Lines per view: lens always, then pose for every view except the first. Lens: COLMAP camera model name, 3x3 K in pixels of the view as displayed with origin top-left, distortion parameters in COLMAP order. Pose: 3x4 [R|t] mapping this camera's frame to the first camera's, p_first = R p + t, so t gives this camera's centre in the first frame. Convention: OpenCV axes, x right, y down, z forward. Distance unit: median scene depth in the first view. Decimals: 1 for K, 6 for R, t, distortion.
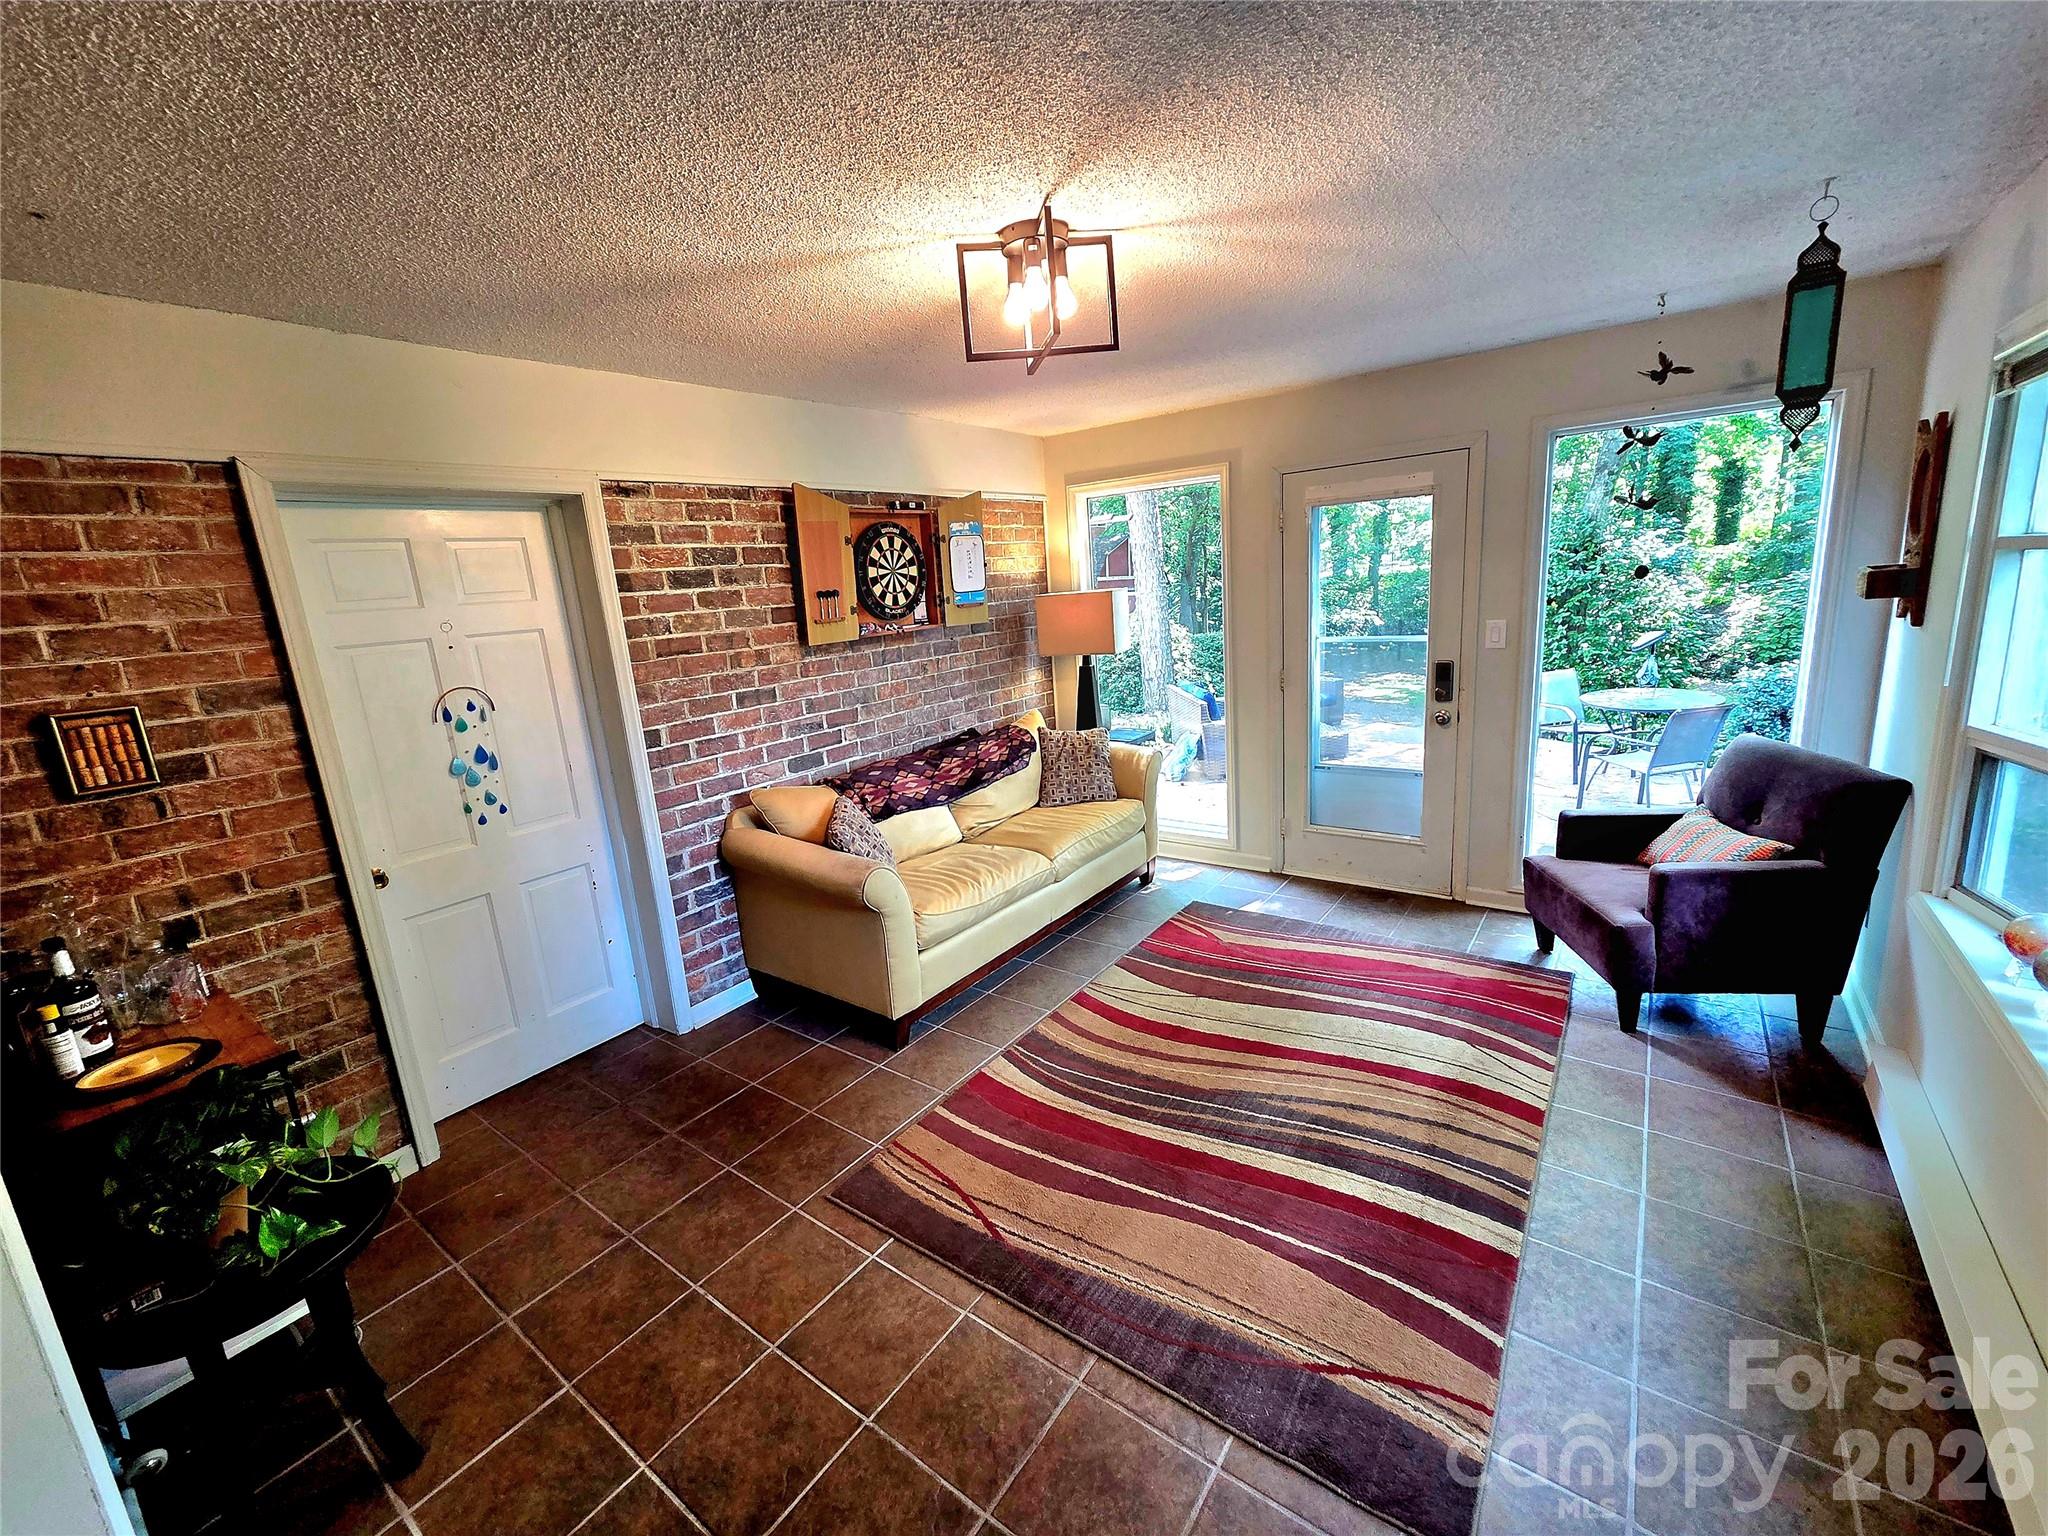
lens RADIAL K [[837.4, 0, 1016.8], [0, 837.4, 763.9], [0, 0, 1]] dist [0.003276, -0.000161]
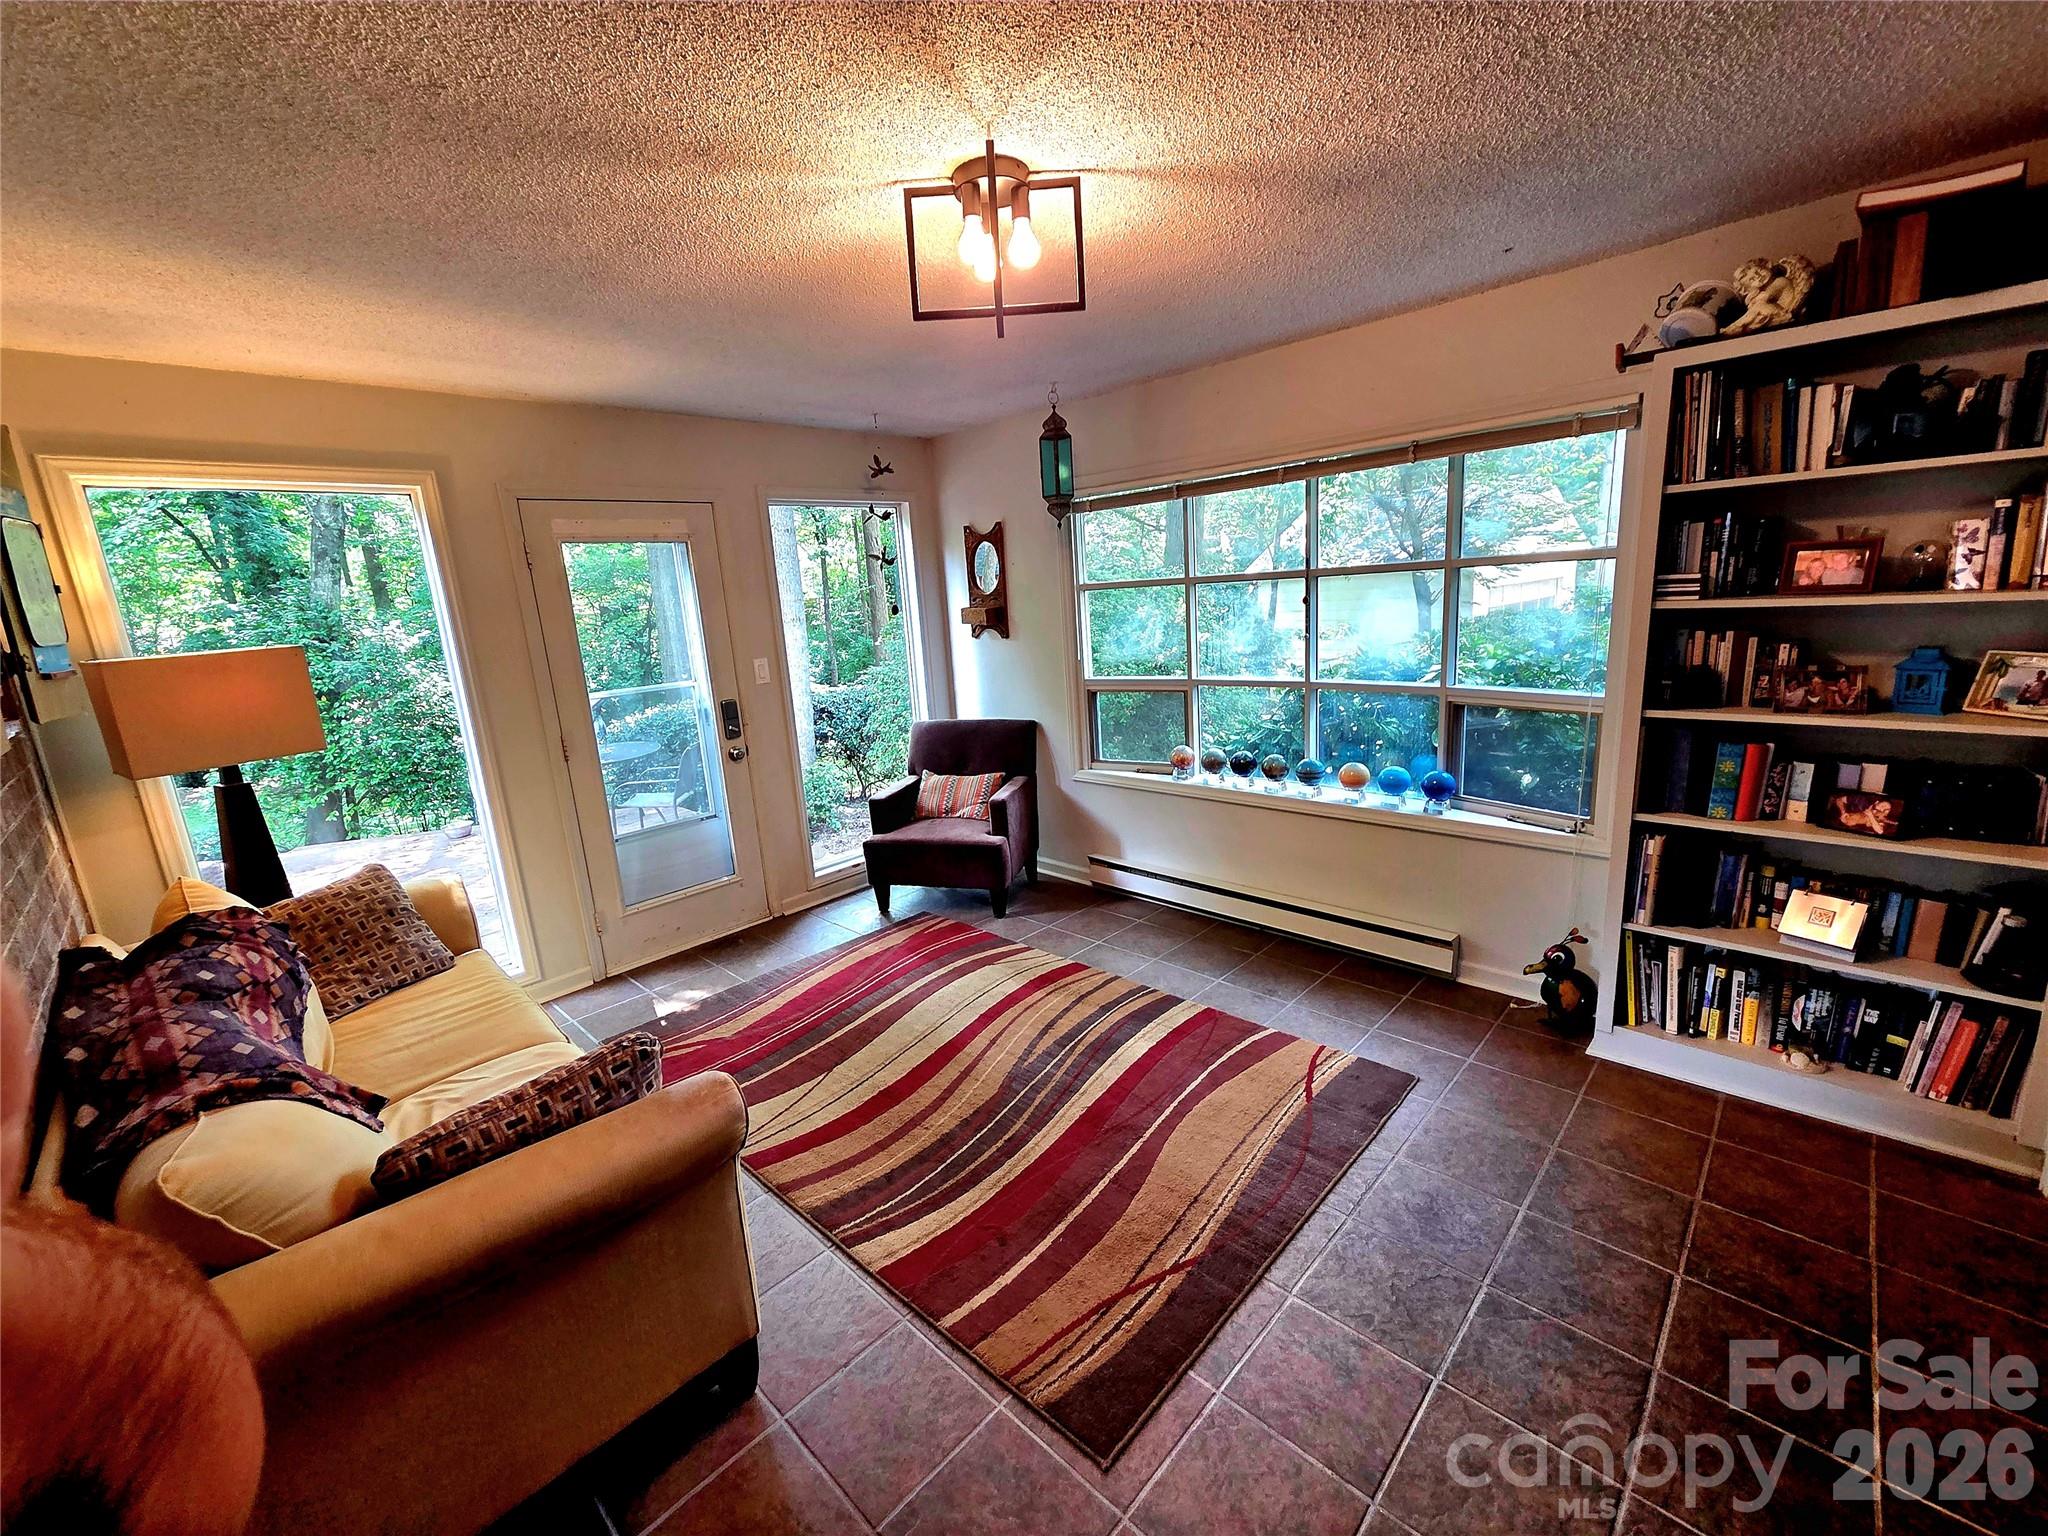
lens RADIAL K [[837.4, 0, 1014.3], [0, 837.4, 767.3], [0, 0, 1]] dist [0.003276, -0.000161]
pose [[0.136479, -0.149191, 0.979344, -0.687366], [0.268873, 0.957065, 0.108328, -0.084965], [-0.953457, 0.248534, 0.170733, 0.707043]]
